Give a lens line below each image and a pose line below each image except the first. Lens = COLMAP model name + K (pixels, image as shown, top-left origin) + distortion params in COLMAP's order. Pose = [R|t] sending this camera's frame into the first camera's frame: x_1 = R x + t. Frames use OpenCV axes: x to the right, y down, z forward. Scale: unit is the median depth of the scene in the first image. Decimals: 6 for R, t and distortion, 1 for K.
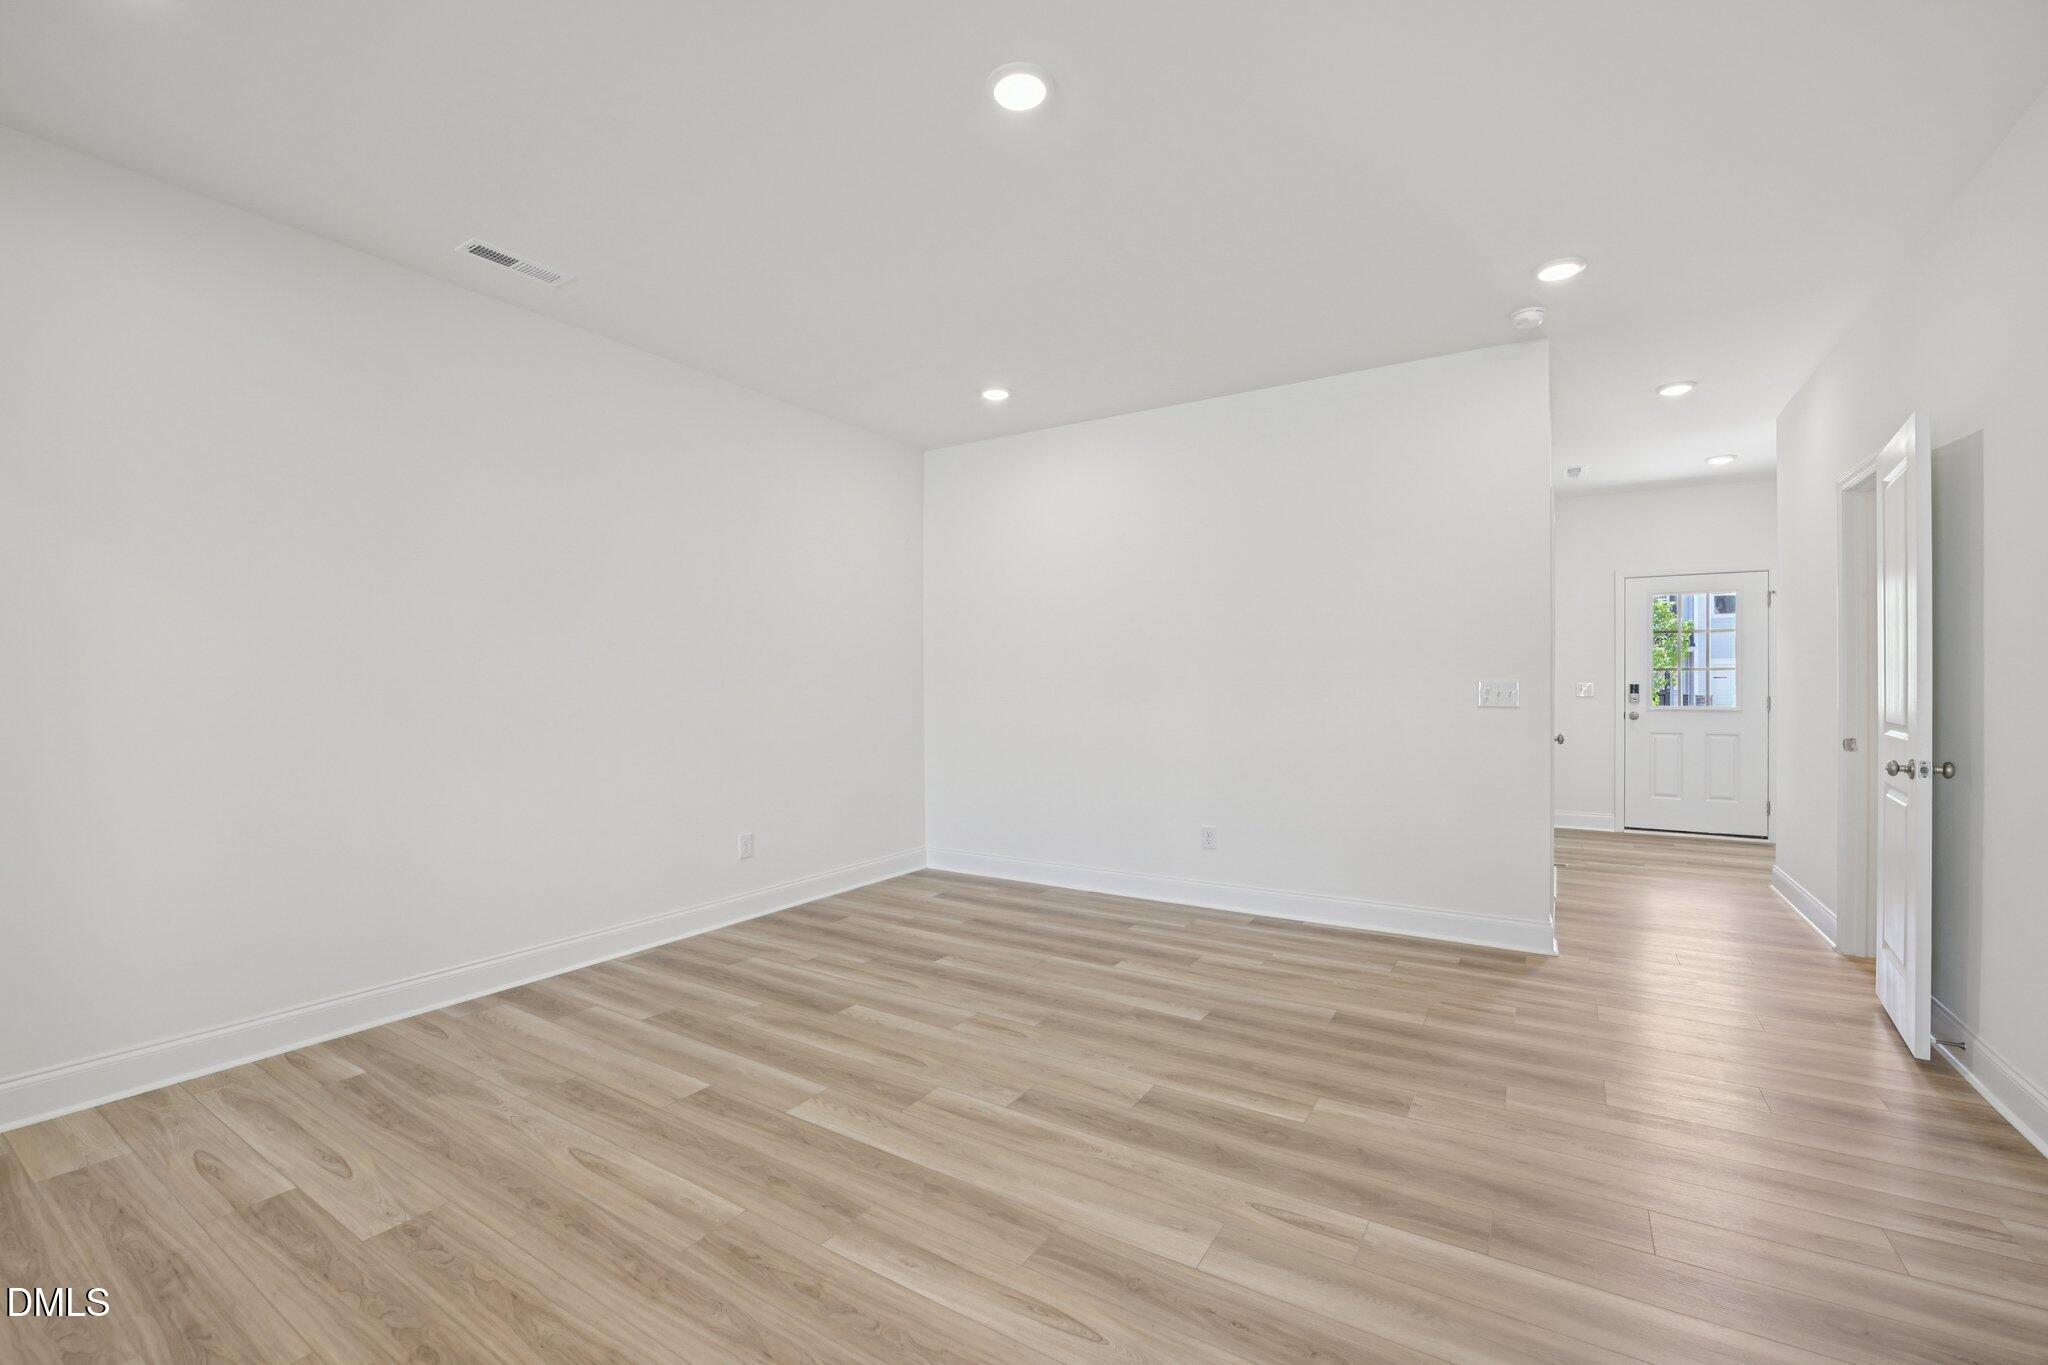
lens RADIAL K [[845.2, 0, 1023.1], [0, 845.2, 683.2], [0, 0, 1]] dist [-0.011199, -0.000088]
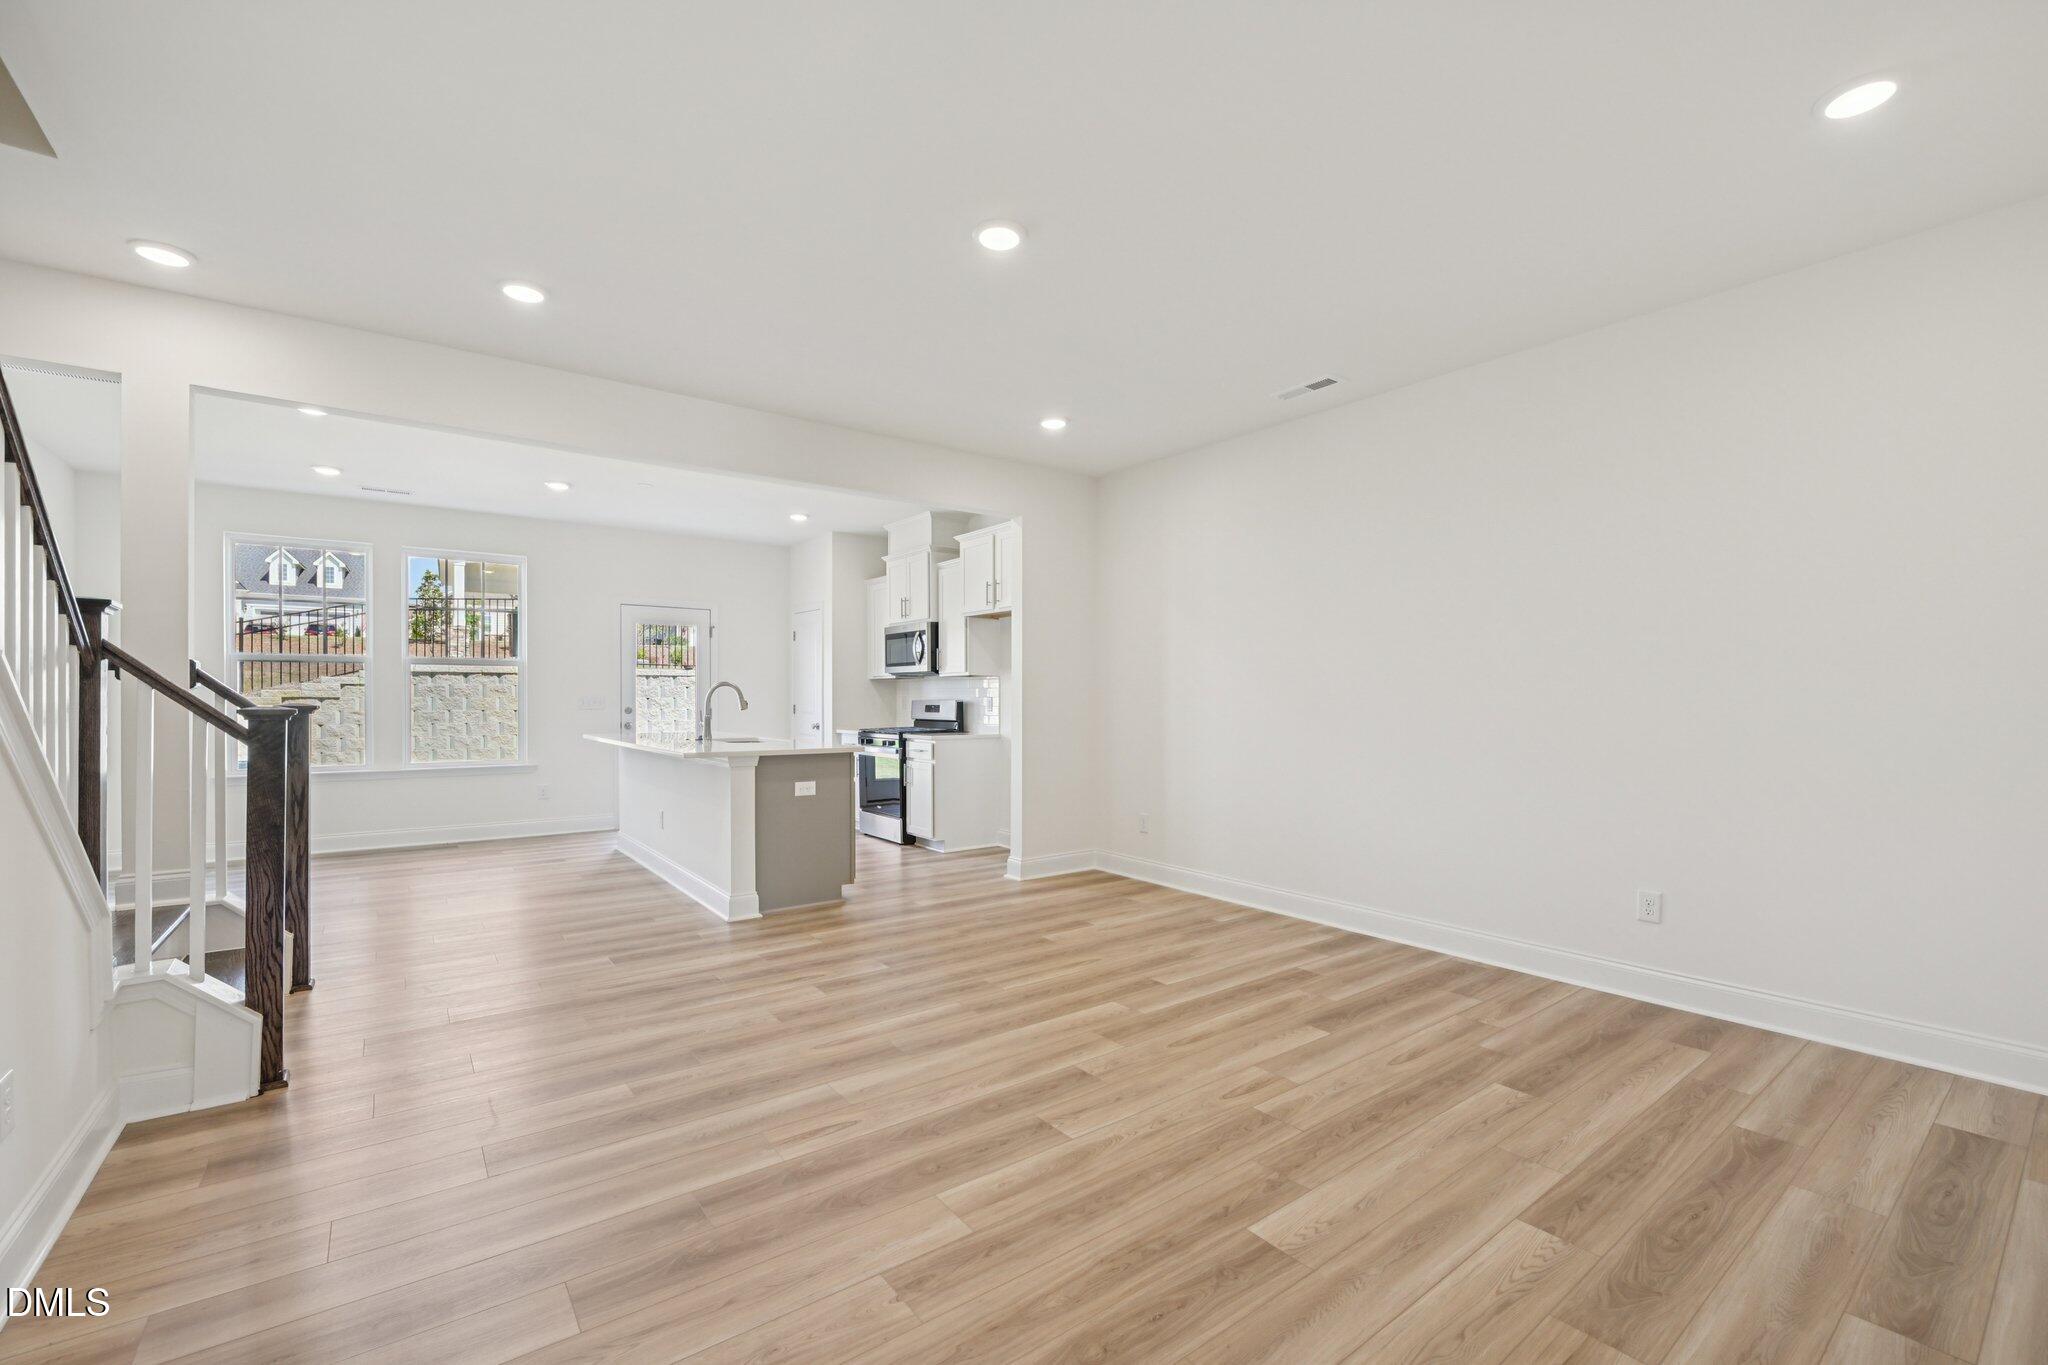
lens RADIAL K [[845.2, 0, 1019.7], [0, 845.2, 688.4], [0, 0, 1]] dist [-0.011199, -0.000088]
pose [[-0.350449, -0.009519, -0.936533, 0.907777], [0.000642, 0.999946, -0.010404, 0.001997], [0.936581, -0.004248, -0.350424, 1.118735]]
